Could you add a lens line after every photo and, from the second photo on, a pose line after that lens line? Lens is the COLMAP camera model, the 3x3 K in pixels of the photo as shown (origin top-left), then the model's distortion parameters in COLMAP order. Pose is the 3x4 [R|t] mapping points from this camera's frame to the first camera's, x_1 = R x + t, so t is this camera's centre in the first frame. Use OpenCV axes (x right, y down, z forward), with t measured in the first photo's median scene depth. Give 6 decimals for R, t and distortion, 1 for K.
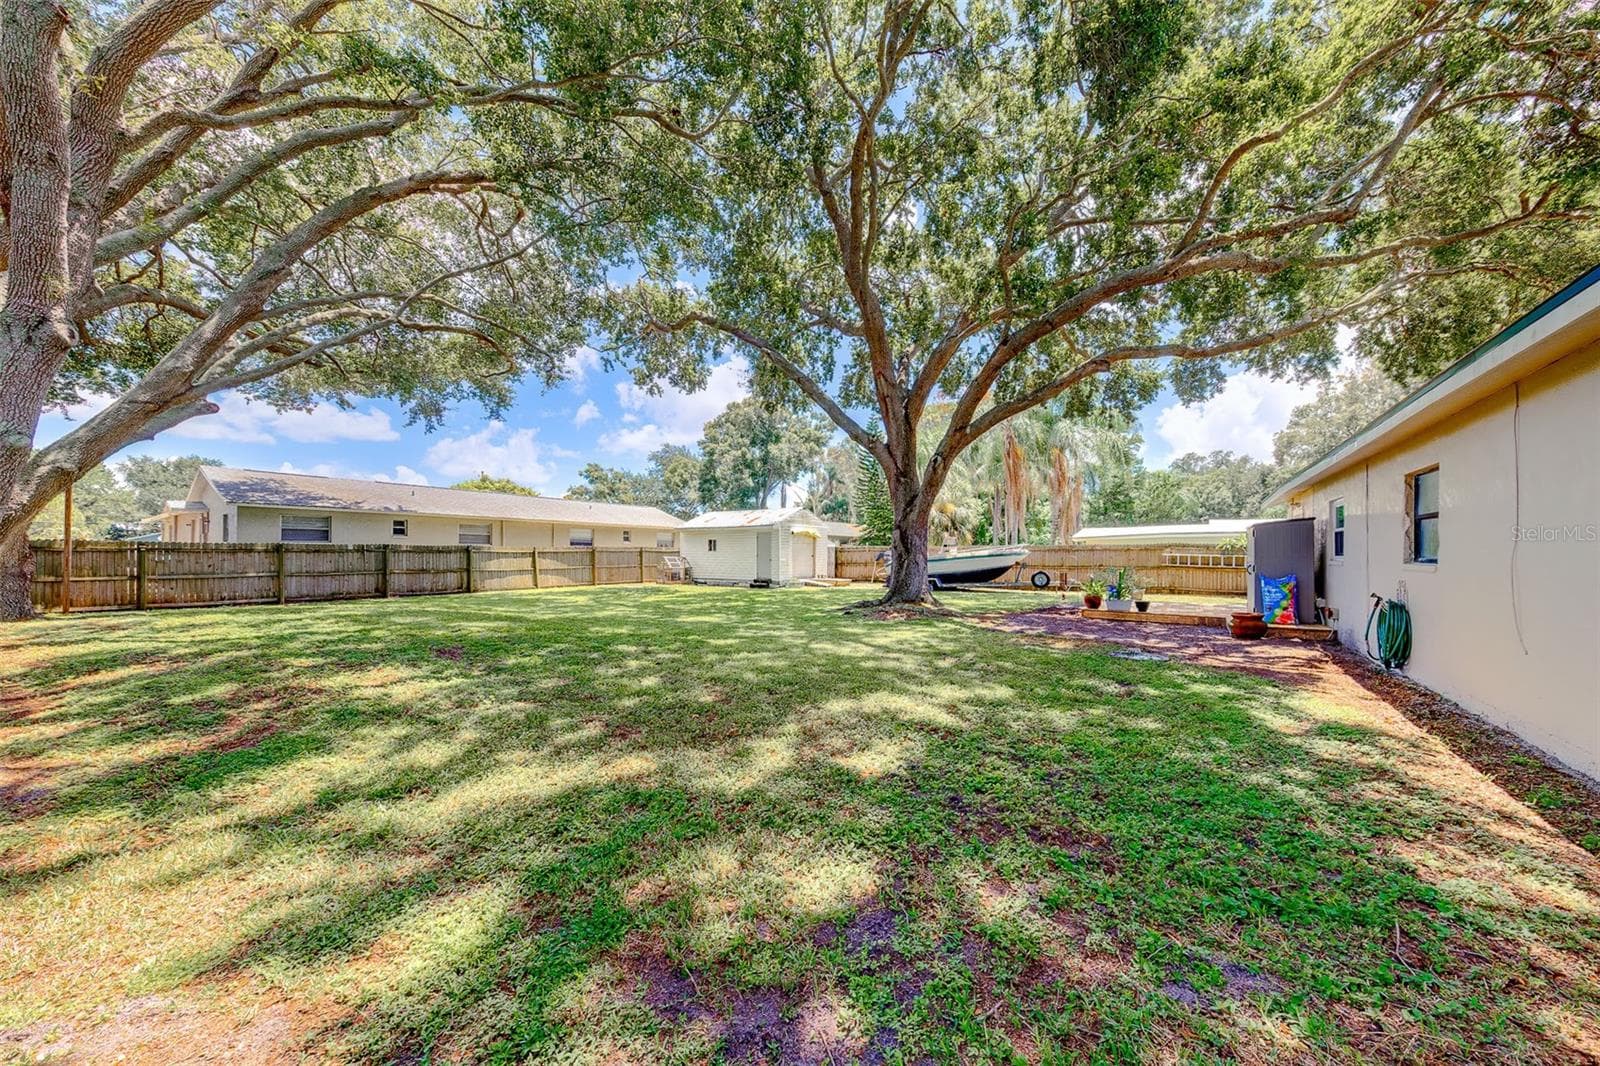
lens RADIAL K [[510.9, 0, 790.2], [0, 510.9, 549.5], [0, 0, 1]] dist [-0.000811, 0.000094]
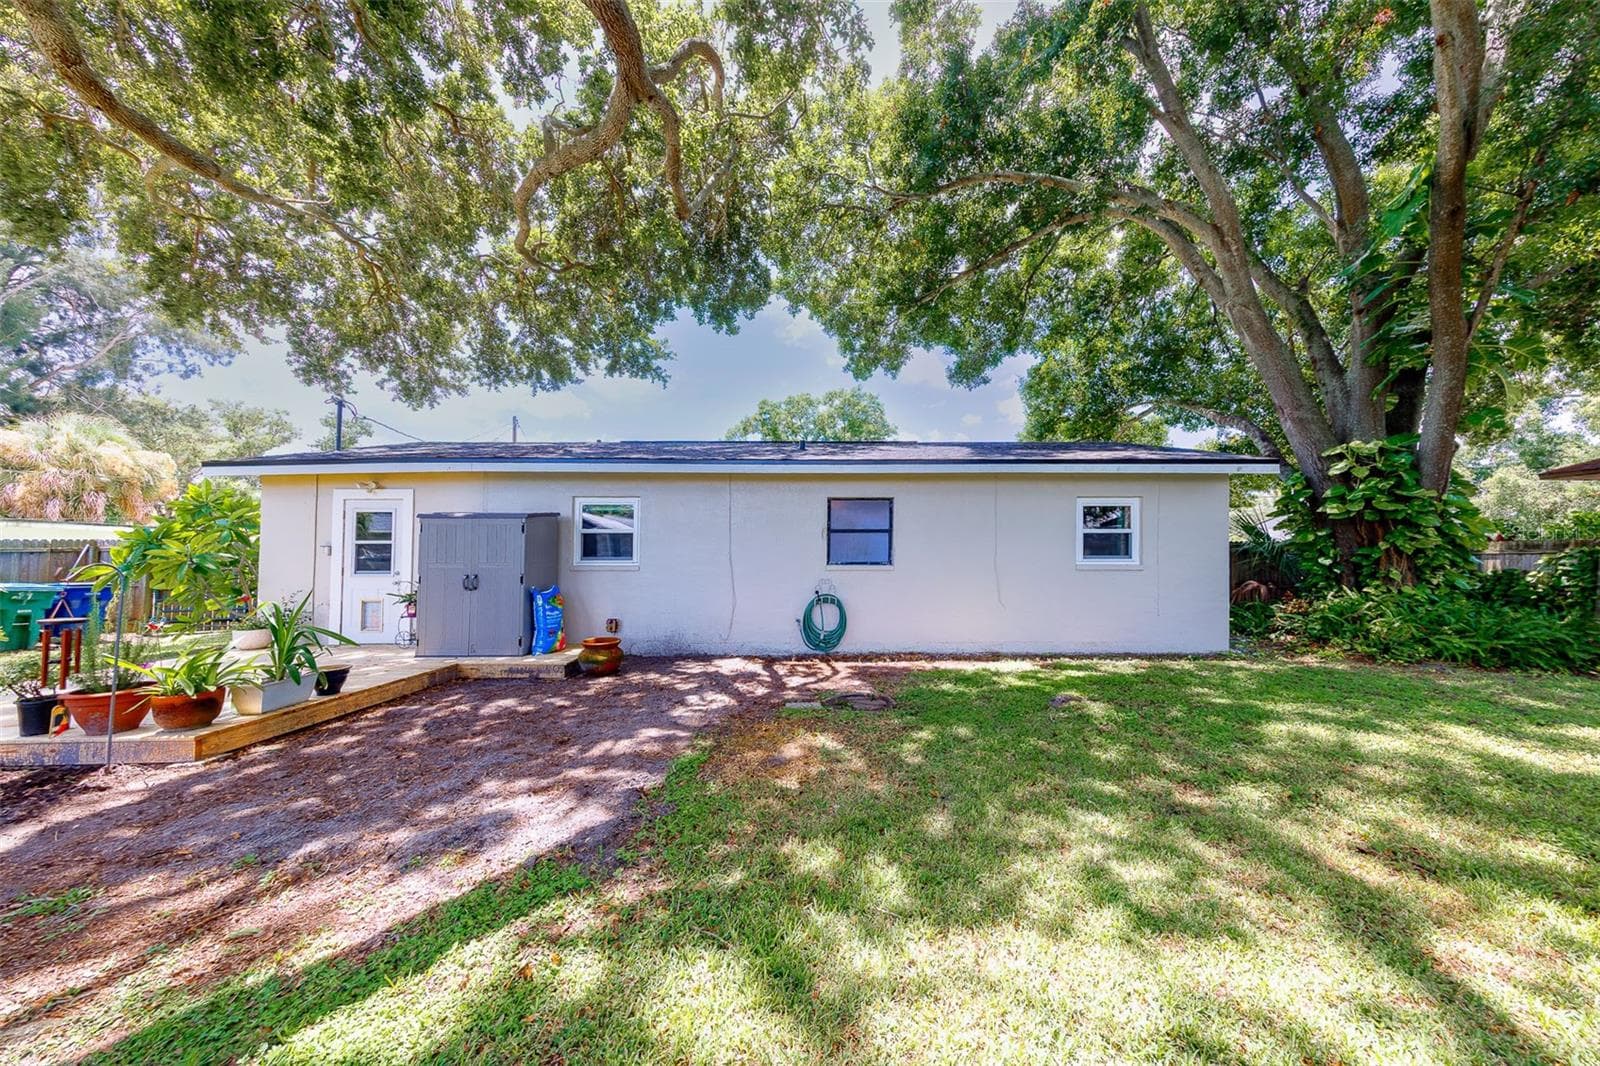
lens RADIAL K [[510.9, 0, 821.5], [0, 510.9, 543.5], [0, 0, 1]] dist [-0.000811, 0.000094]
pose [[-0.605701, 0.025003, 0.795299, 0.053470], [-0.003984, 0.999398, -0.034454, 0.004794], [-0.795682, -0.024038, -0.605237, 0.505089]]
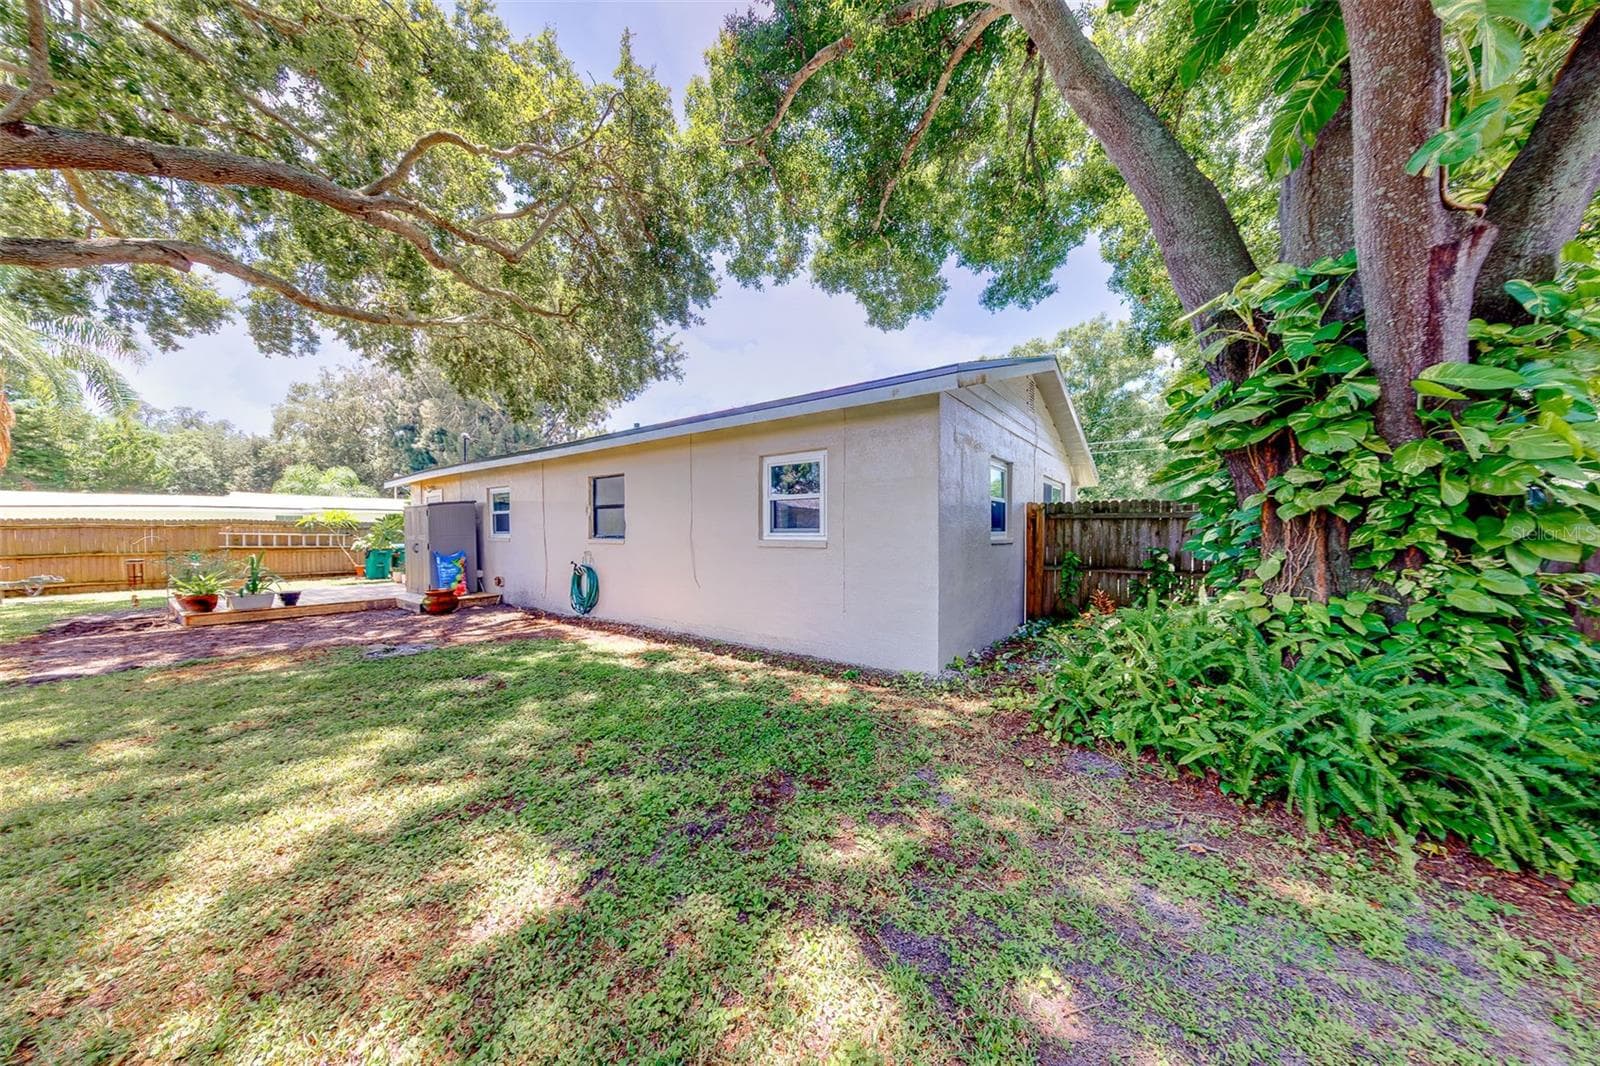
lens RADIAL K [[510.9, 0, 819.0], [0, 510.9, 539.8], [0, 0, 1]] dist [-0.000811, 0.000094]
pose [[0.000888, -0.016744, 0.999859, -0.062033], [-0.006135, 0.999841, 0.016749, 0.000883], [-0.999981, -0.006149, 0.000785, 0.101381]]
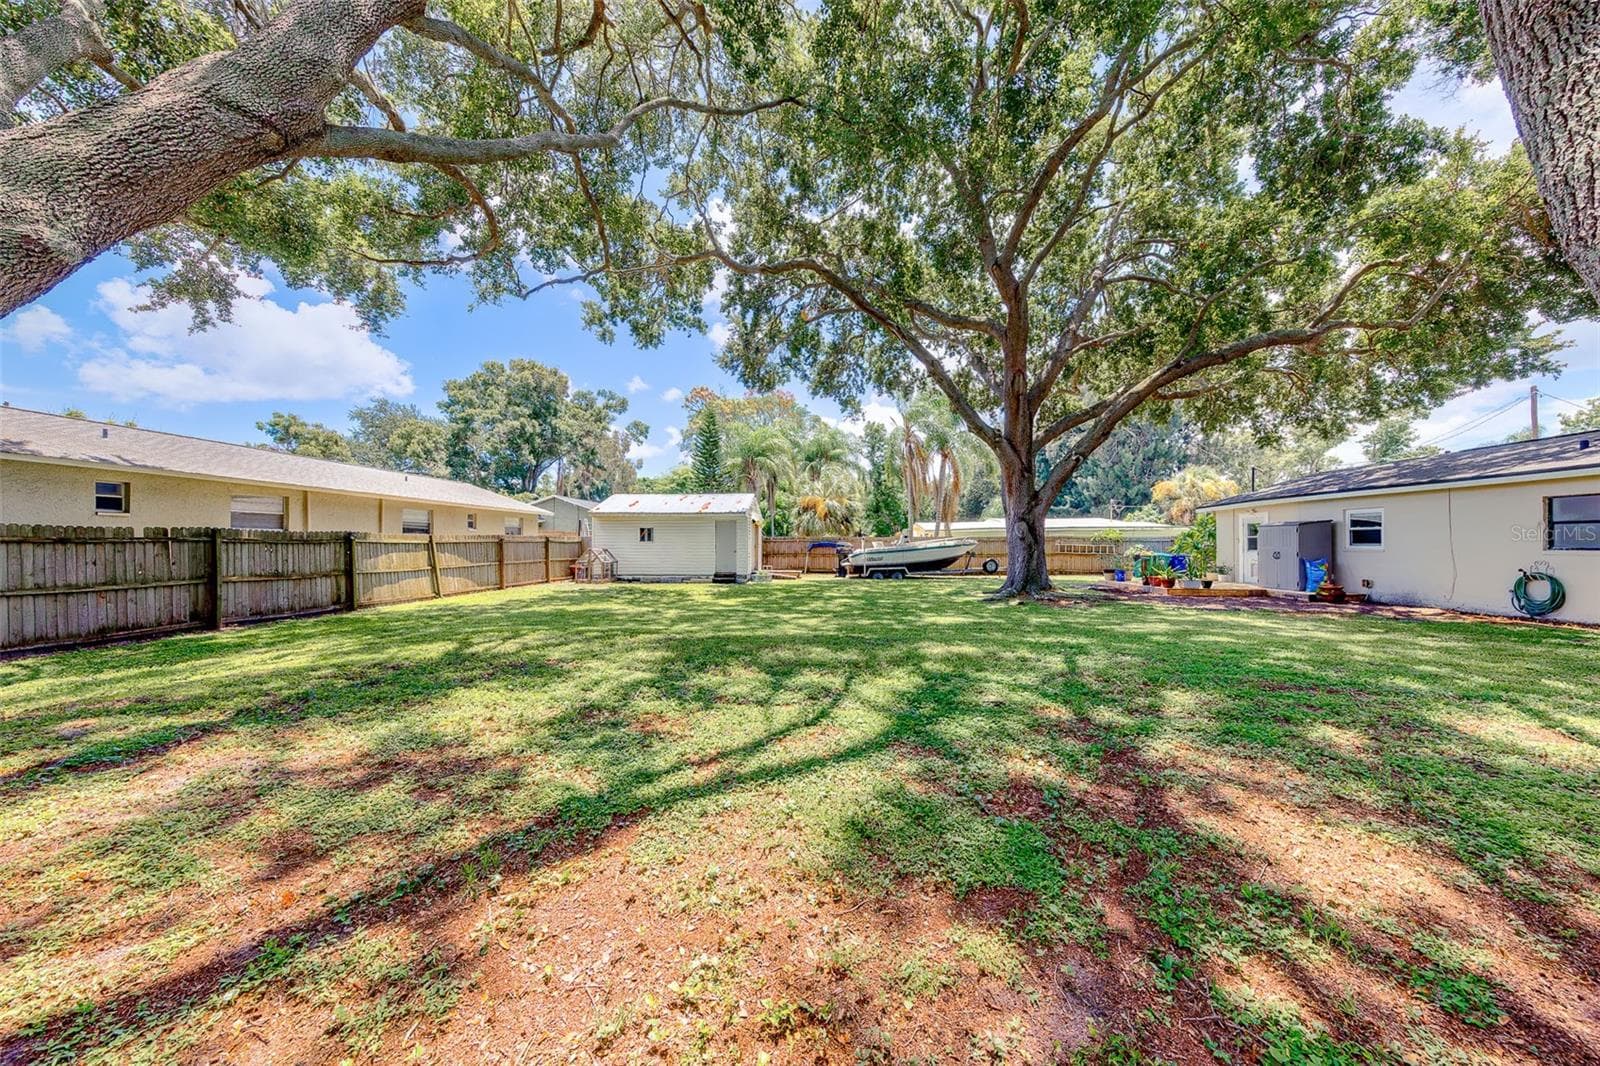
lens RADIAL K [[510.9, 0, 779.3], [0, 510.9, 536.6], [0, 0, 1]] dist [-0.000811, 0.000094]
pose [[0.867493, 0.006209, 0.497410, -0.491152], [-0.002937, 0.999969, -0.007359, 0.000932], [-0.497440, 0.004923, 0.867484, 0.224987]]
